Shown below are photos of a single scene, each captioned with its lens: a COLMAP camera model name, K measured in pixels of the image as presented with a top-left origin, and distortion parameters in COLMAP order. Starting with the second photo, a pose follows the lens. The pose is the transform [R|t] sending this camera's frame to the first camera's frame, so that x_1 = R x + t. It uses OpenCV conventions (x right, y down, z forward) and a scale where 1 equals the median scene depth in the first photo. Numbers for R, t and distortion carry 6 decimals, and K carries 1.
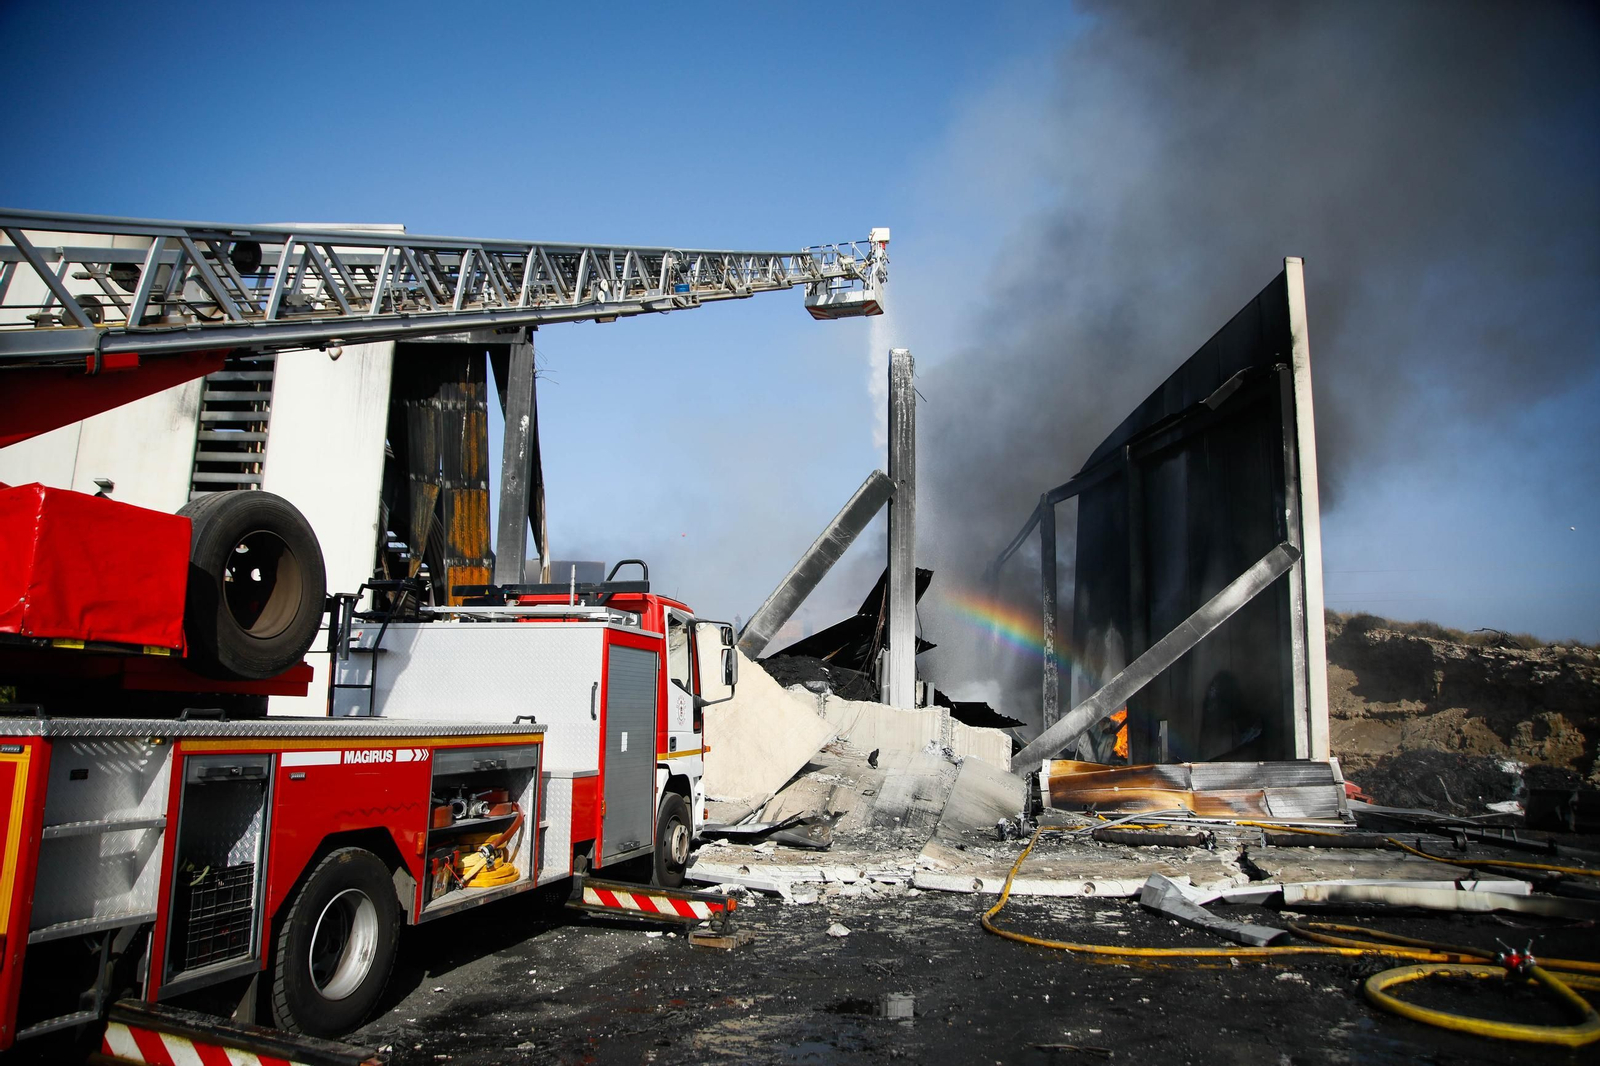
lens RADIAL K [[1114.5, 0, 798.5], [0, 1114.5, 537.5], [0, 0, 1]] dist [-0.111210, 0.079915]
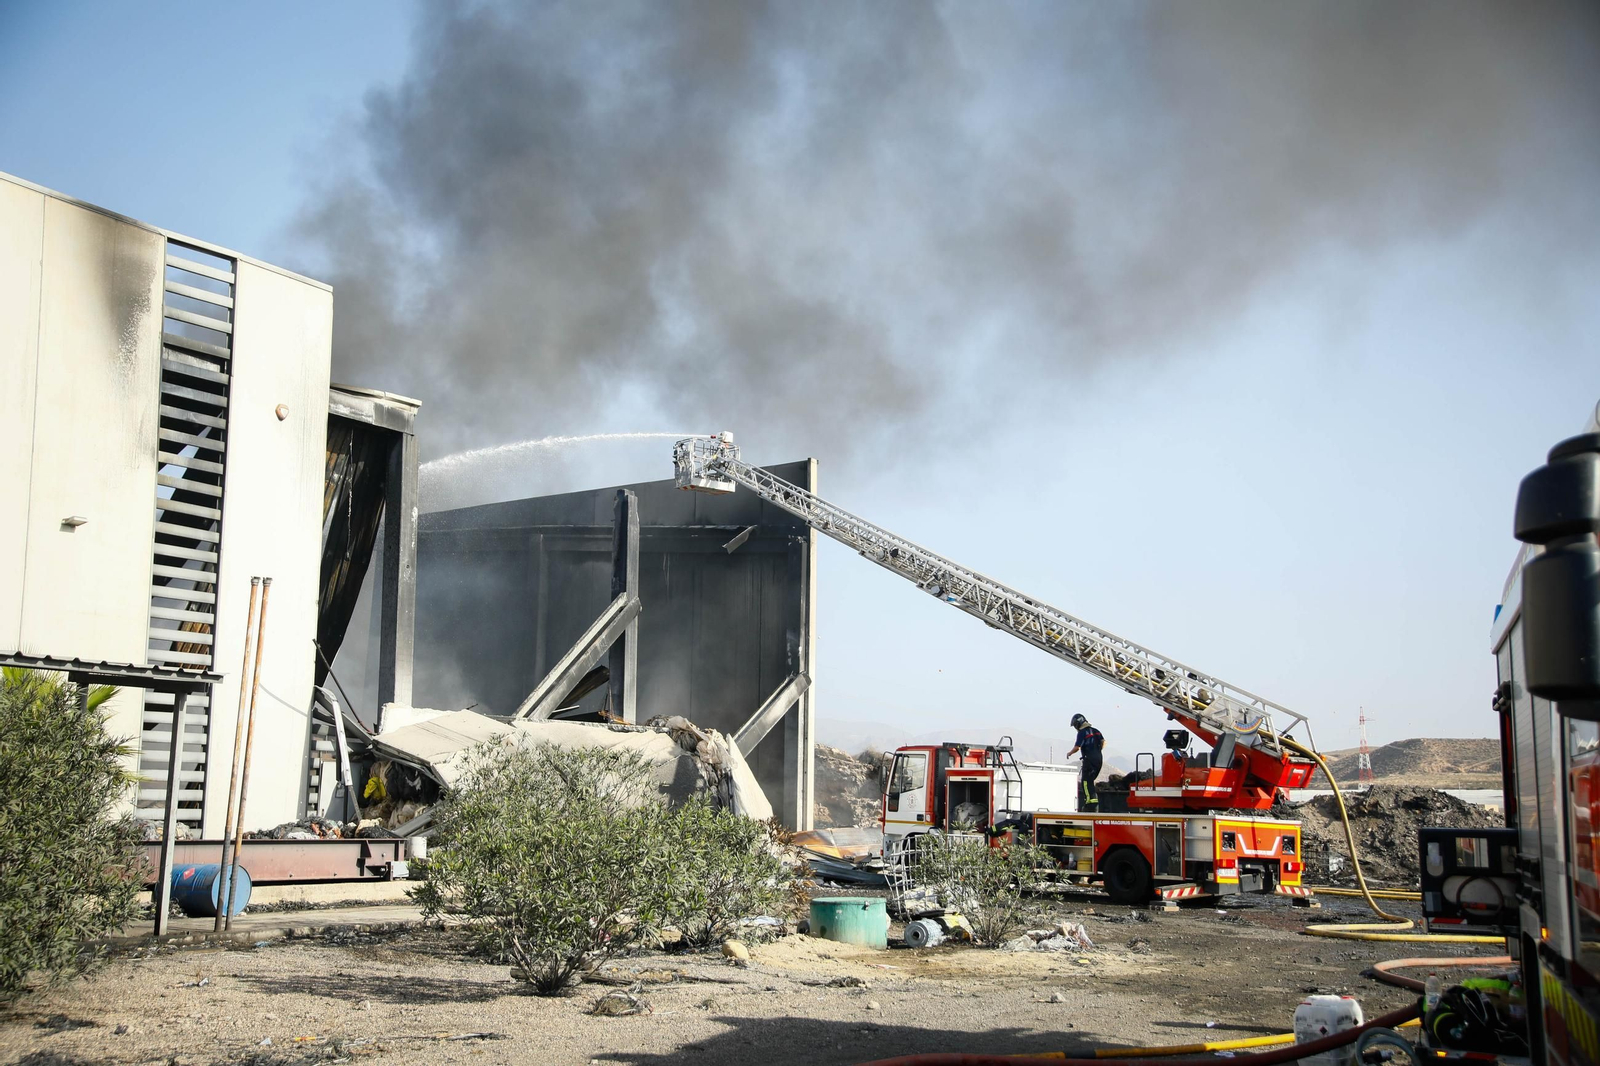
lens RADIAL K [[1763.7, 0, 797.2], [0, 1763.7, 548.5], [0, 0, 1]] dist [0.098981, 0.000000]
pose [[0.551732, 0.119122, 0.825471, -1.517446], [-0.153523, 0.987340, -0.039868, -0.062303], [-0.819770, -0.104732, 0.563035, -0.266159]]
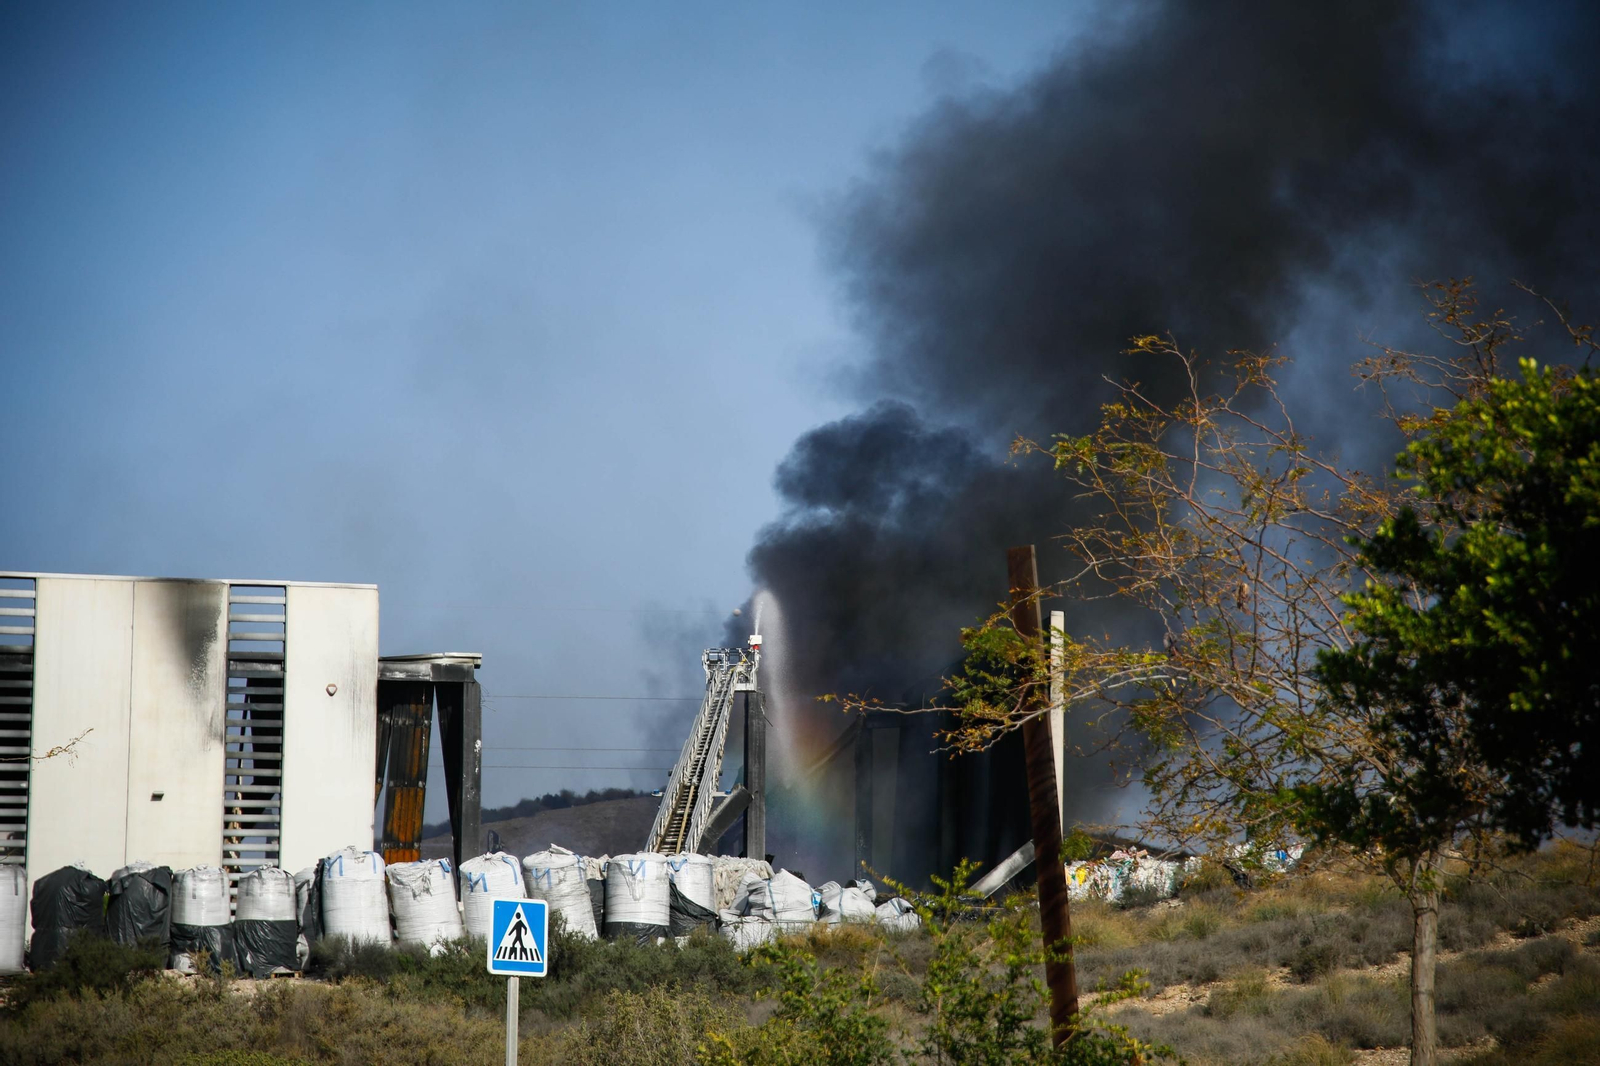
lens RADIAL K [[4600.7, 0, 788.8], [0, 4600.7, 534.0], [0, 0, 1]] dist [0.713480, 0.000000]
pose [[0.978210, 0.017568, 0.206872, -1.088427], [-0.025210, 0.999091, 0.034363, -0.585407], [-0.206080, -0.038829, 0.977764, -4.714825]]
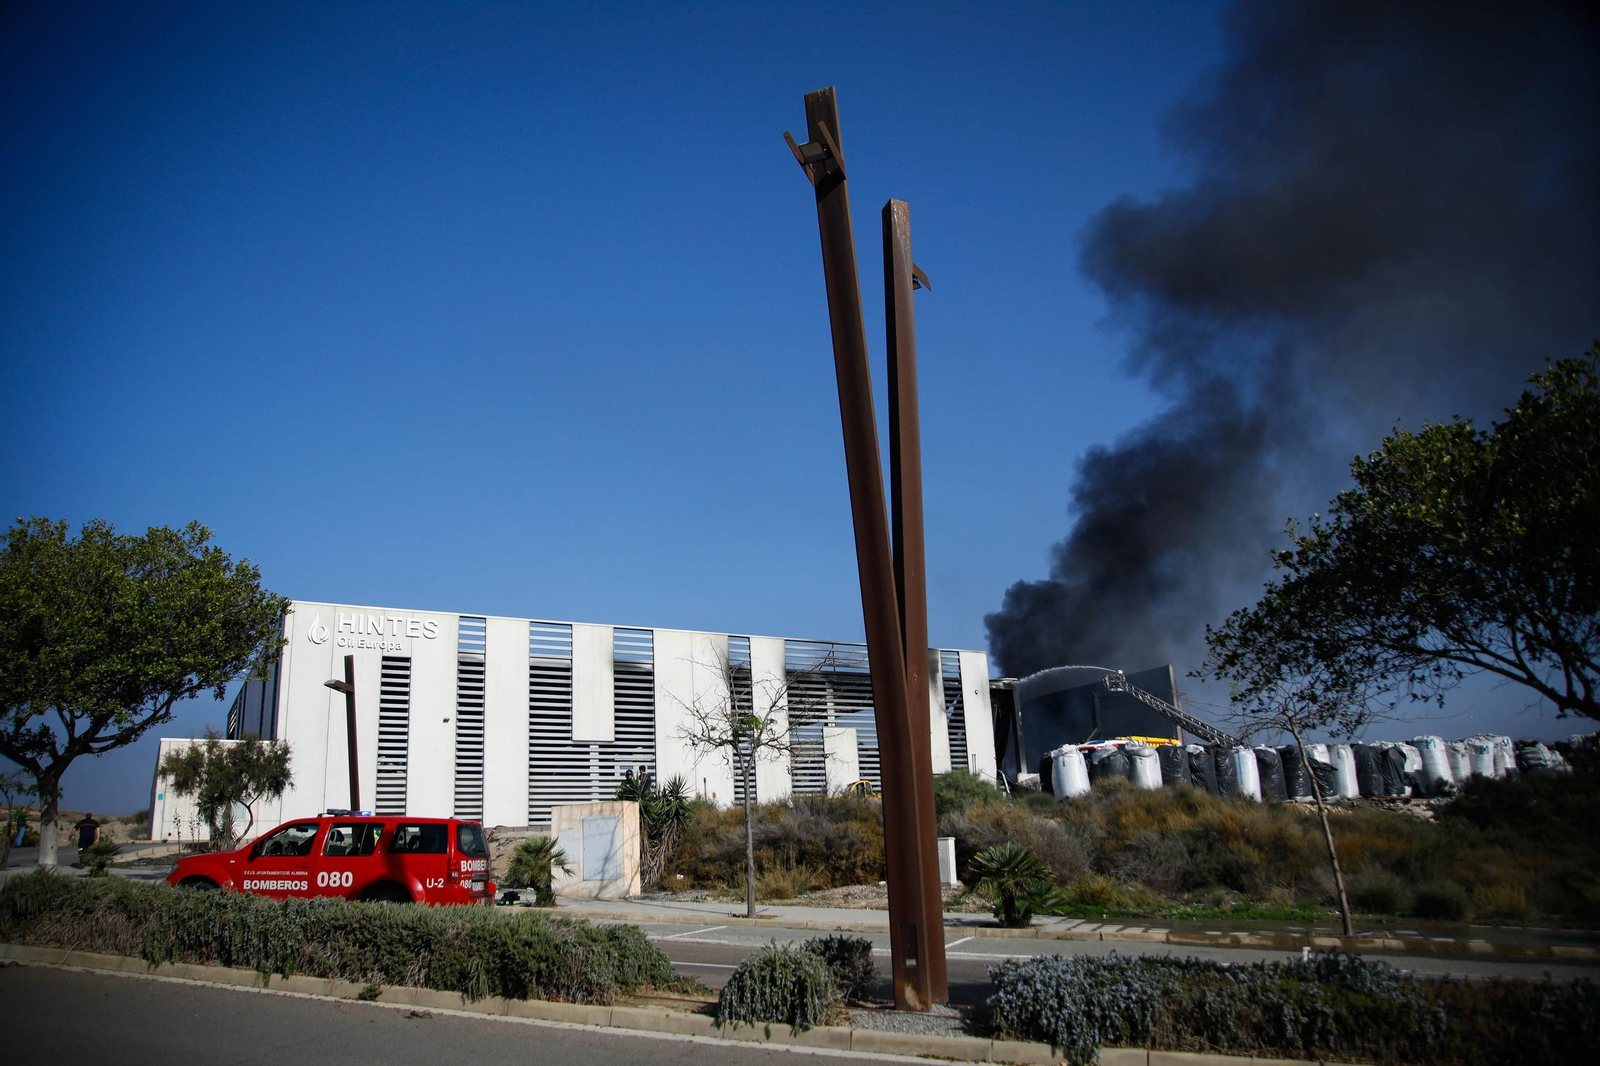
lens RADIAL K [[1114.5, 0, 776.0], [0, 1114.5, 546.6], [0, 0, 1]] dist [-0.111210, 0.079915]
pose [[0.879127, 0.075142, 0.470626, -2.704774], [-0.029729, 0.994216, -0.103207, -0.255340], [-0.475659, 0.076741, 0.876276, -1.772302]]
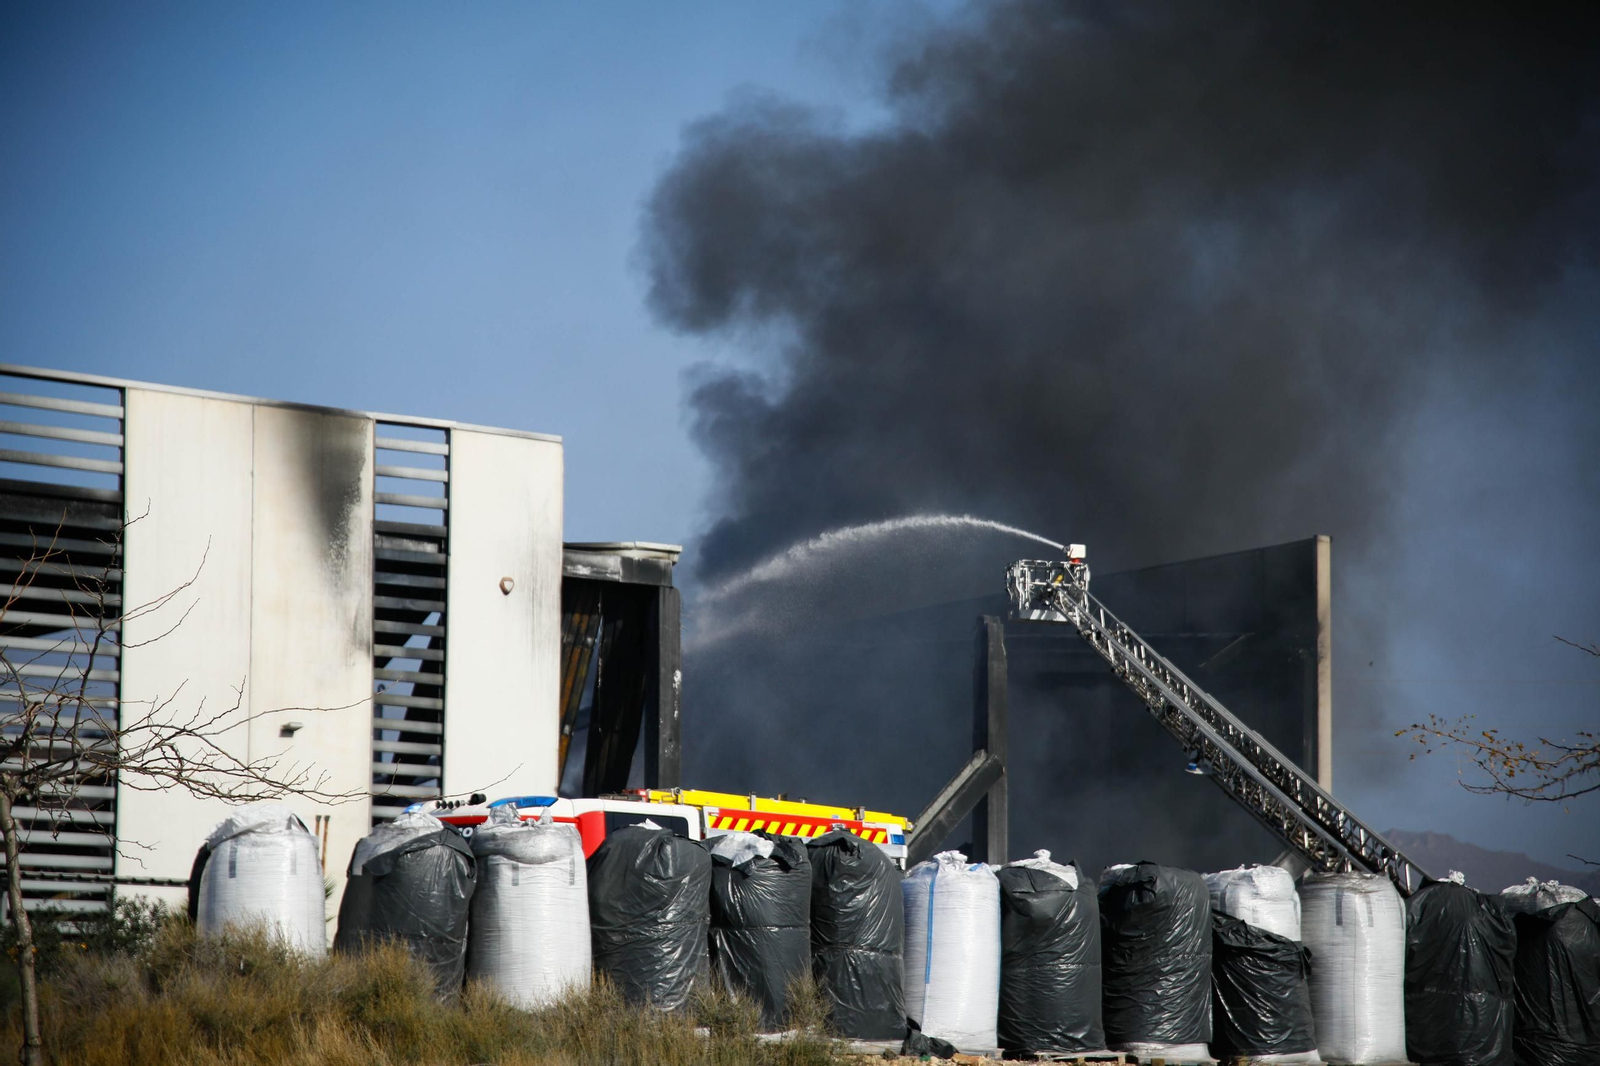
lens RADIAL K [[4600.7, 0, 768.6], [0, 4600.7, 539.9], [0, 0, 1]] dist [0.713480, 0.000000]
pose [[0.820172, 0.072314, 0.567528, -2.485841], [-0.102410, 0.994515, 0.021281, -0.322647], [-0.562876, -0.075575, 0.823079, -2.287159]]
